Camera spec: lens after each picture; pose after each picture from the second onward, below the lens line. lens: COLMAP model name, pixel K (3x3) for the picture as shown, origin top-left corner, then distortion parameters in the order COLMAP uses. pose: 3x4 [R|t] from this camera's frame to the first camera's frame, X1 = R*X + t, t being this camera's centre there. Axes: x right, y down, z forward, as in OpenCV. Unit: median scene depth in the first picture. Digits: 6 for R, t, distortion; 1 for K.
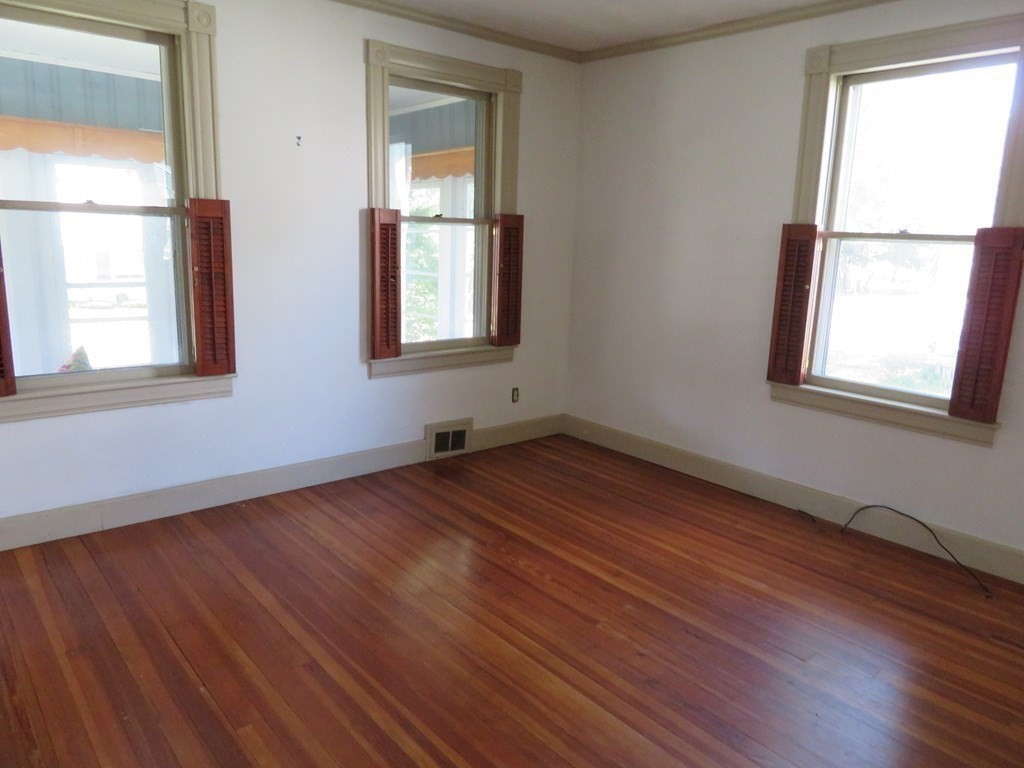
lens RADIAL K [[740.3, 0, 518.5], [0, 740.3, 377.3], [0, 0, 1]] dist [0.007298, 0.007918]
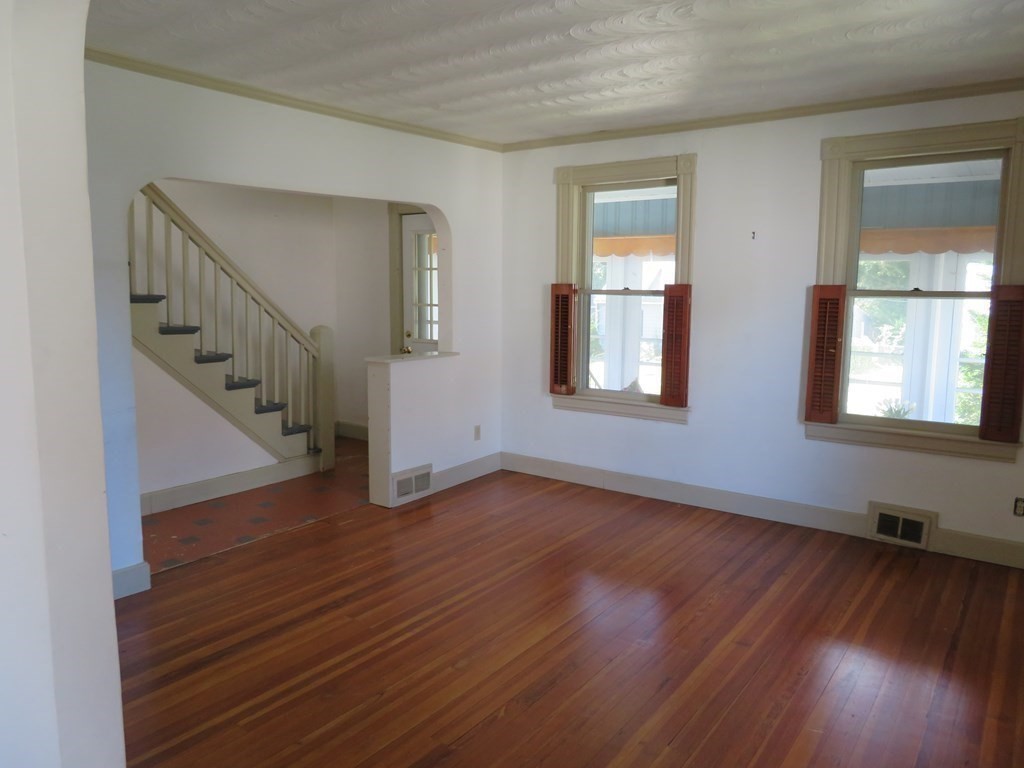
lens RADIAL K [[740.3, 0, 517.5], [0, 740.3, 386.5], [0, 0, 1]] dist [0.007298, 0.007918]
pose [[0.216834, 0.089832, -0.972067, 0.894657], [-0.195180, 0.979641, 0.046994, -0.048714], [0.956498, 0.179538, 0.229953, 0.383483]]
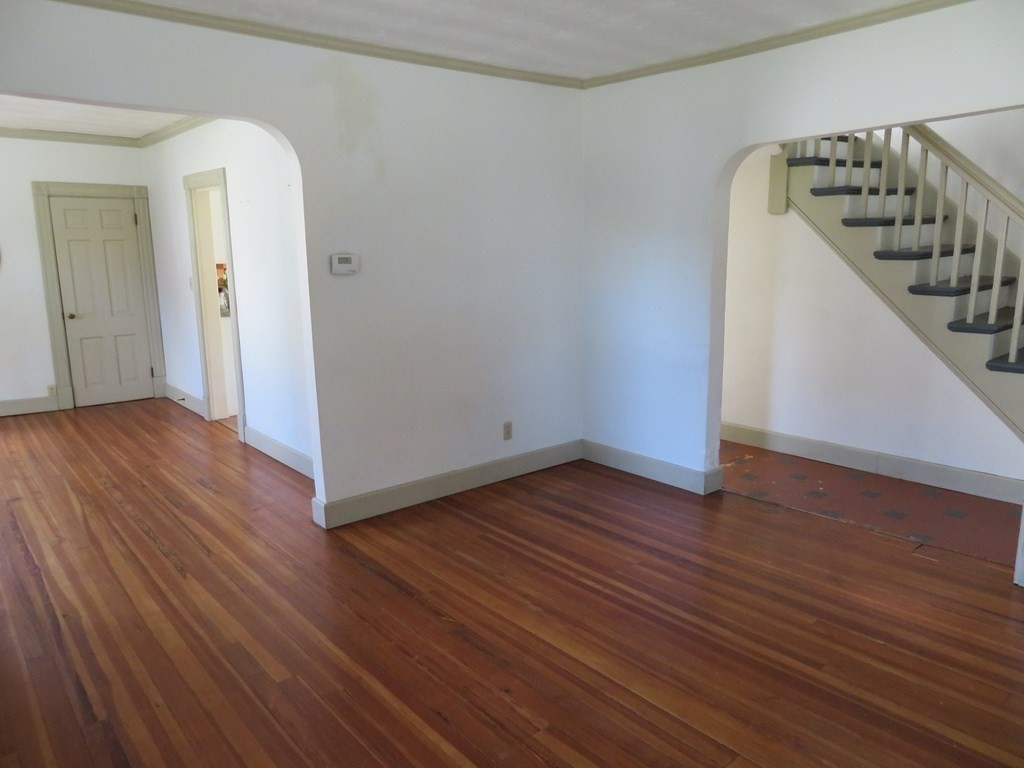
lens RADIAL K [[740.3, 0, 509.7], [0, 740.3, 382.8], [0, 0, 1]] dist [0.007298, 0.007918]
pose [[-0.999192, -0.034321, 0.020896, 0.114858], [-0.023688, 0.923191, 0.383611, -0.280853], [-0.032457, 0.382806, -0.923258, 1.292268]]
